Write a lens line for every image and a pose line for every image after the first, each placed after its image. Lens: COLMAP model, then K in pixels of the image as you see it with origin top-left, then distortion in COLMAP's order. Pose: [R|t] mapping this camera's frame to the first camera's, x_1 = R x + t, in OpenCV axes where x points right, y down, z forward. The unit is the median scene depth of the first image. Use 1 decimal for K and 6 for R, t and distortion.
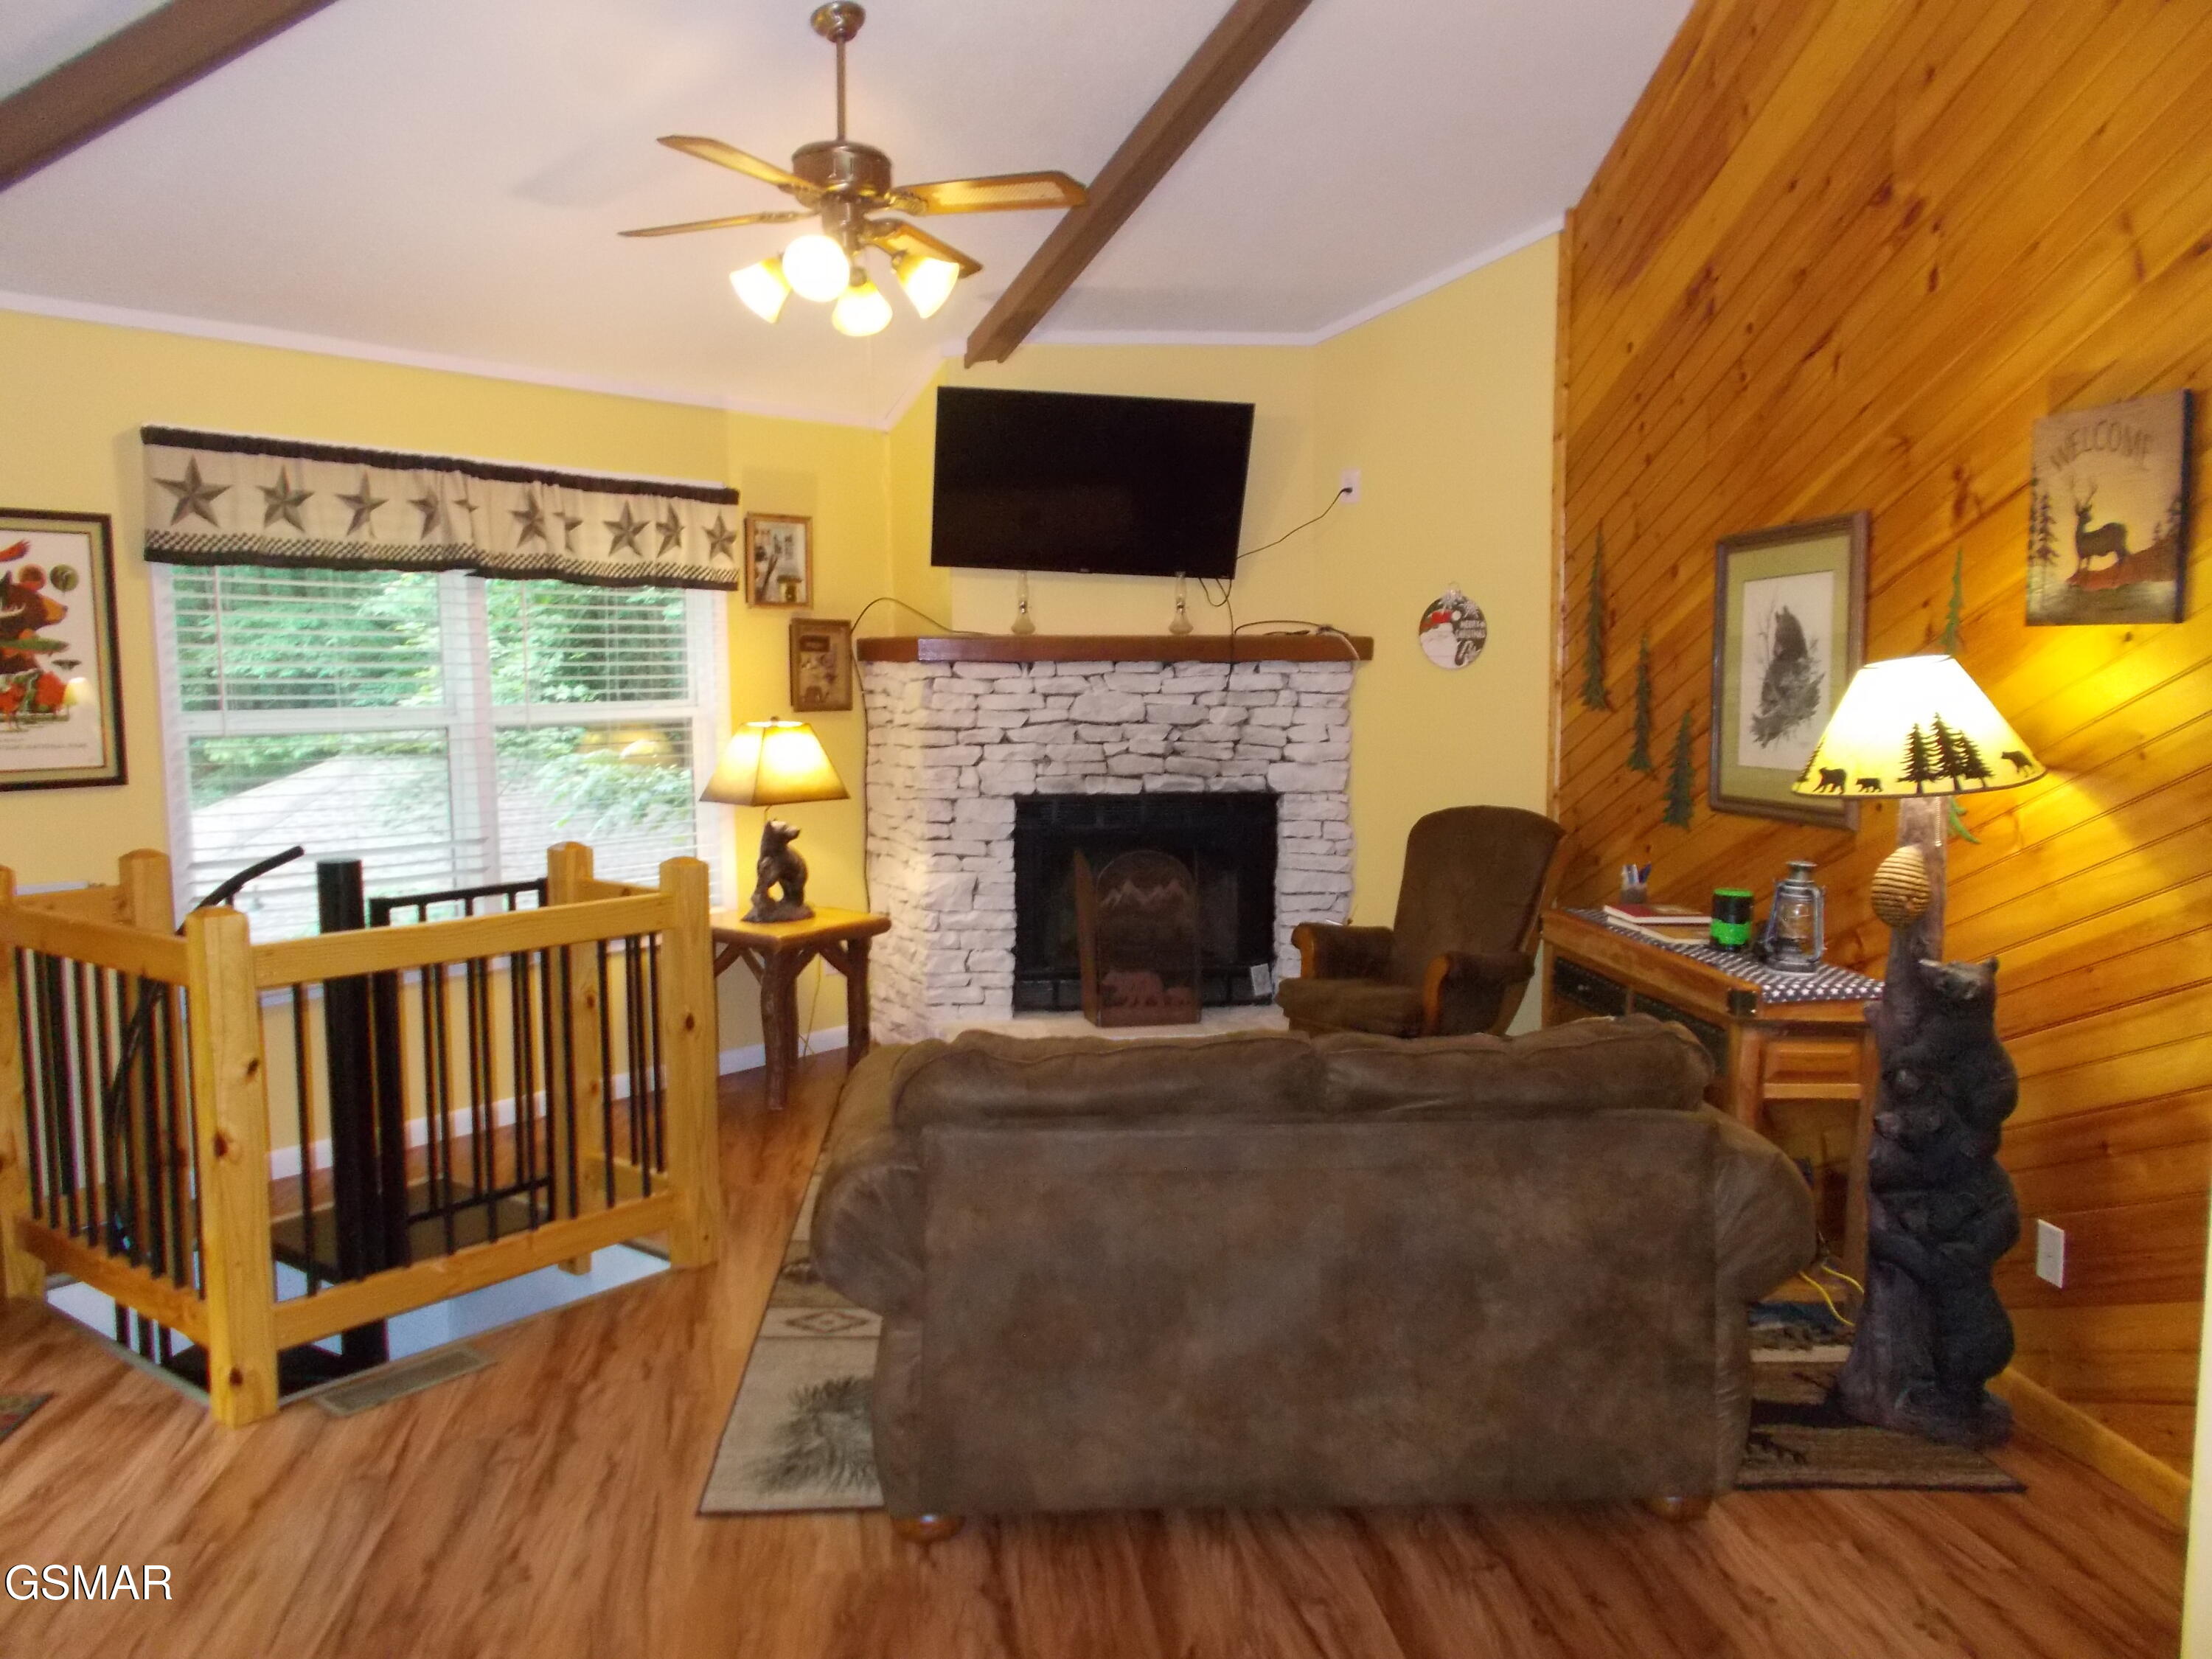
lens RADIAL K [[1643.9, 0, 1179.0], [0, 1643.9, 824.3], [0, 0, 1]] dist [0.021505, -0.044125]
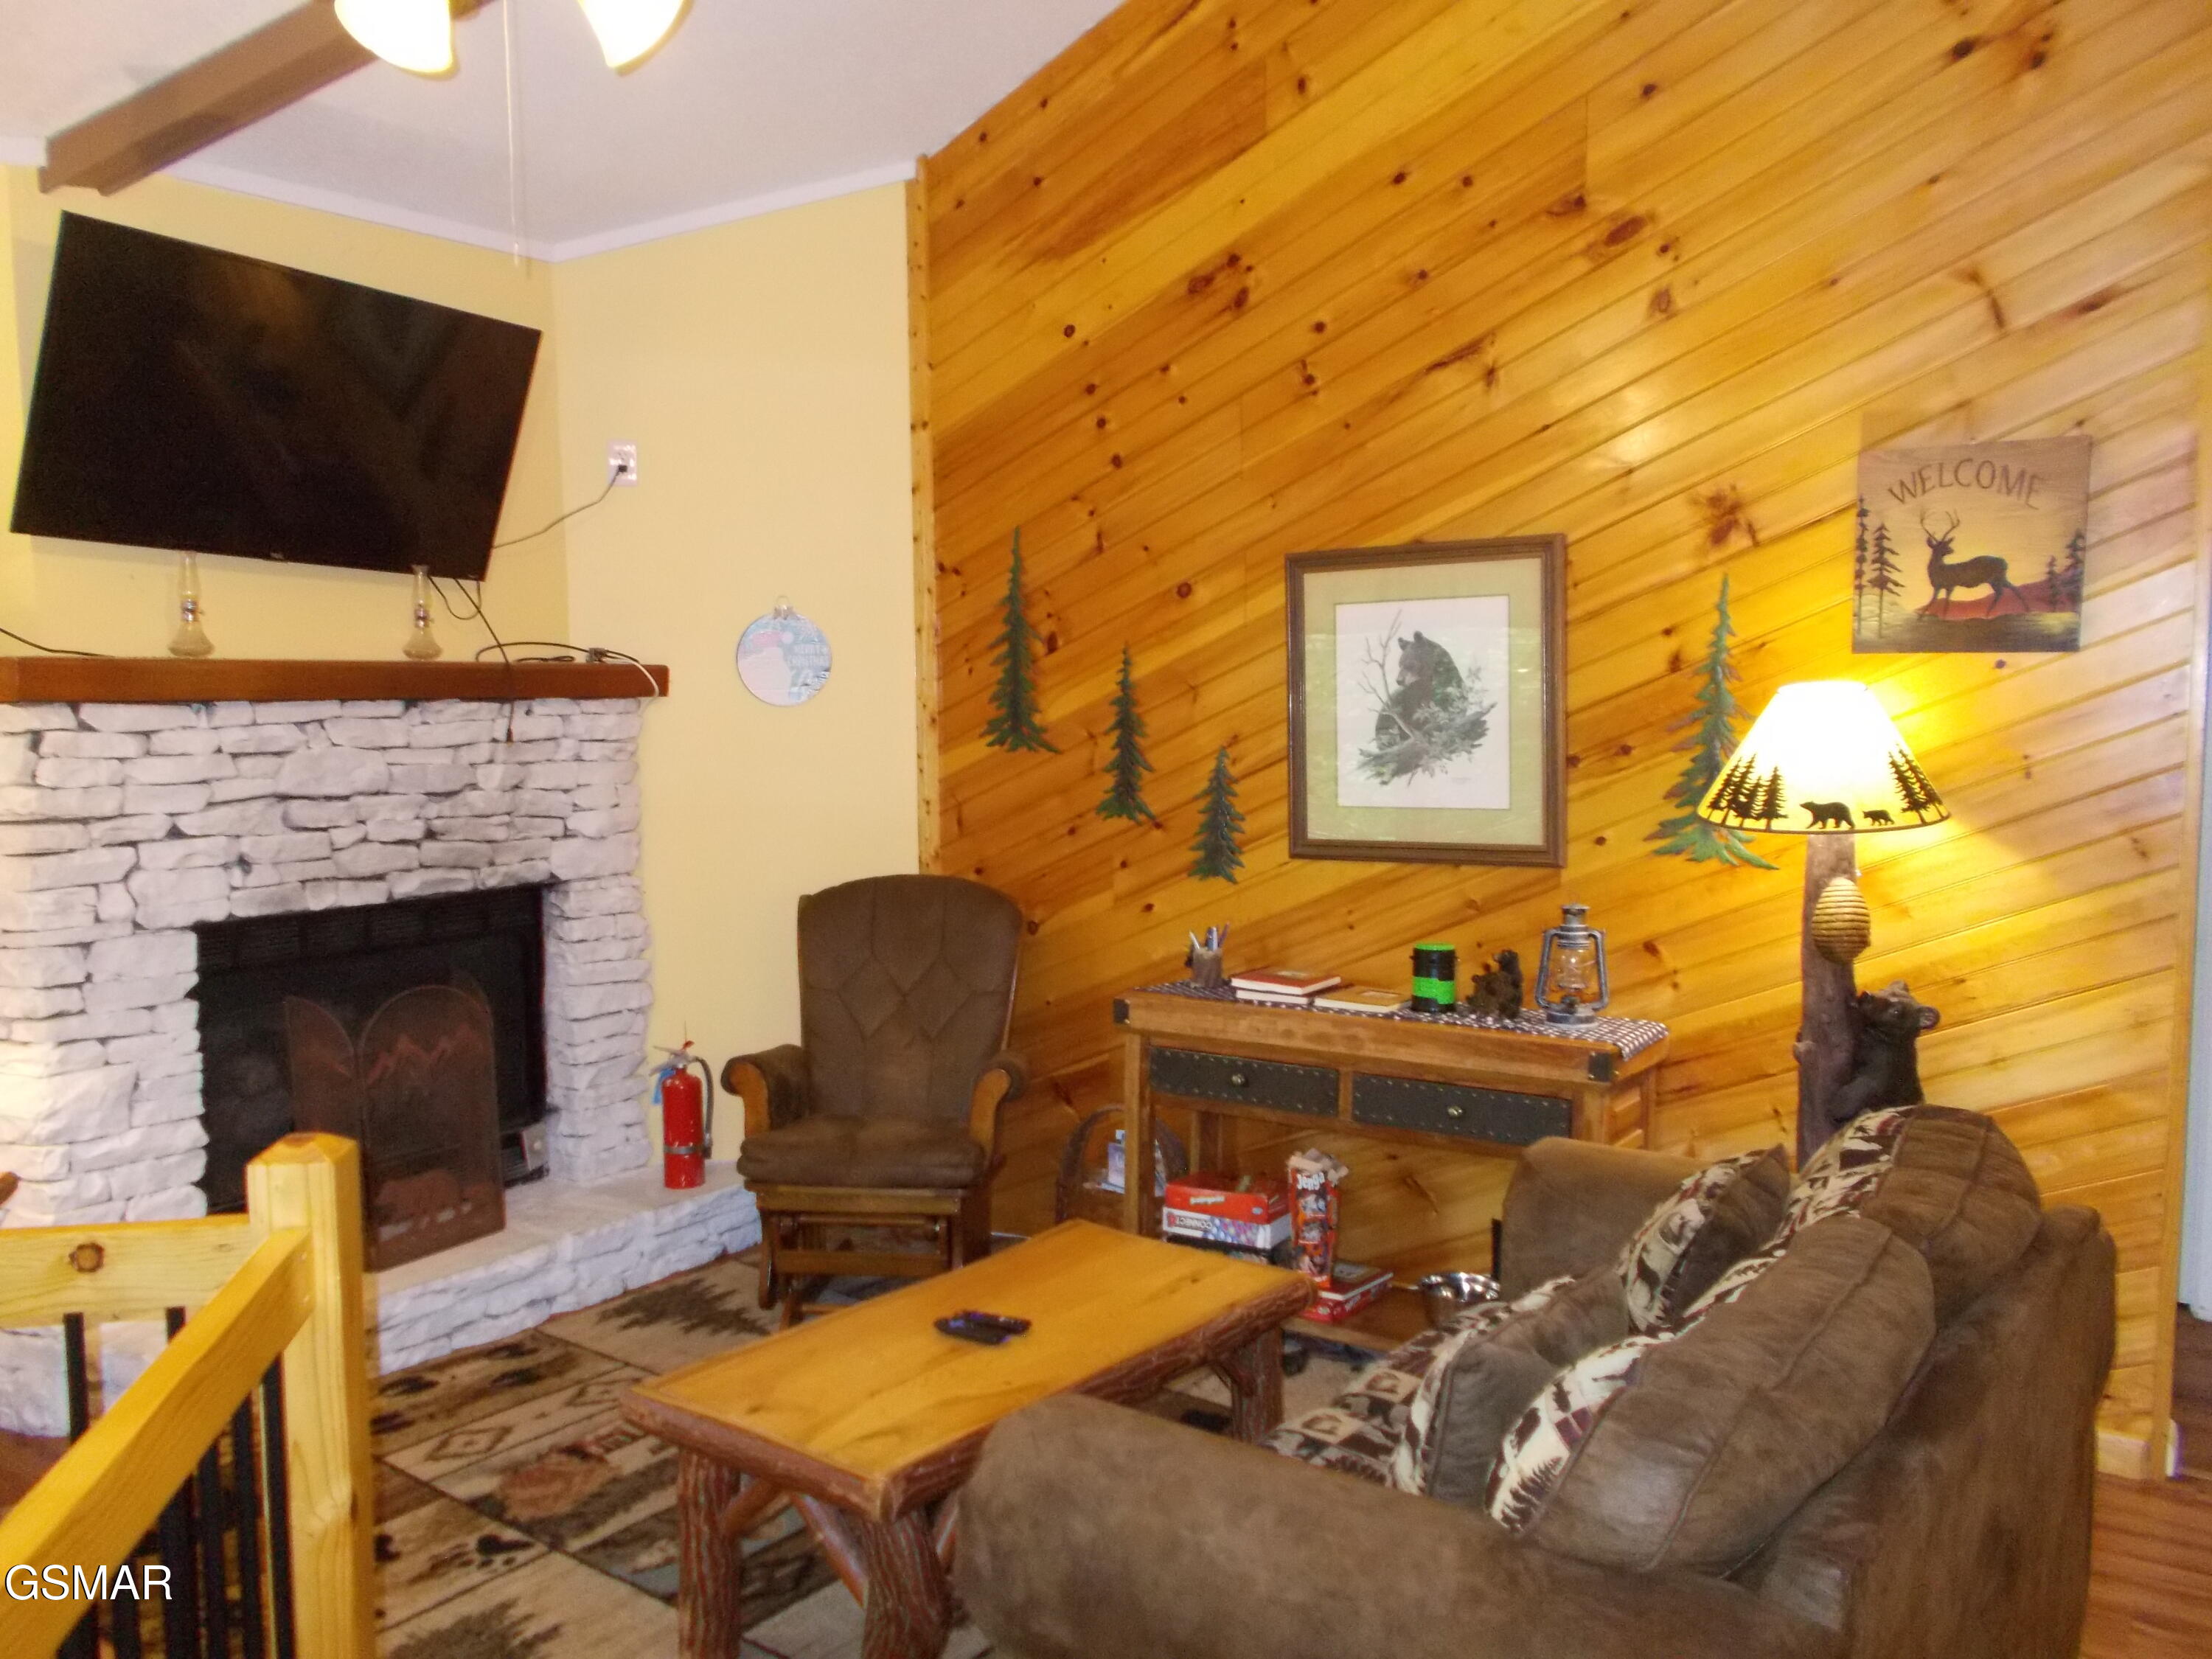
lens RADIAL K [[1643.9, 0, 1179.0], [0, 1643.9, 824.3], [0, 0, 1]] dist [0.021505, -0.044125]
pose [[0.692074, -0.063462, 0.719031, -0.284135], [0.079212, 0.996789, 0.011734, -0.032937], [-0.717467, 0.048835, 0.694879, 0.327223]]
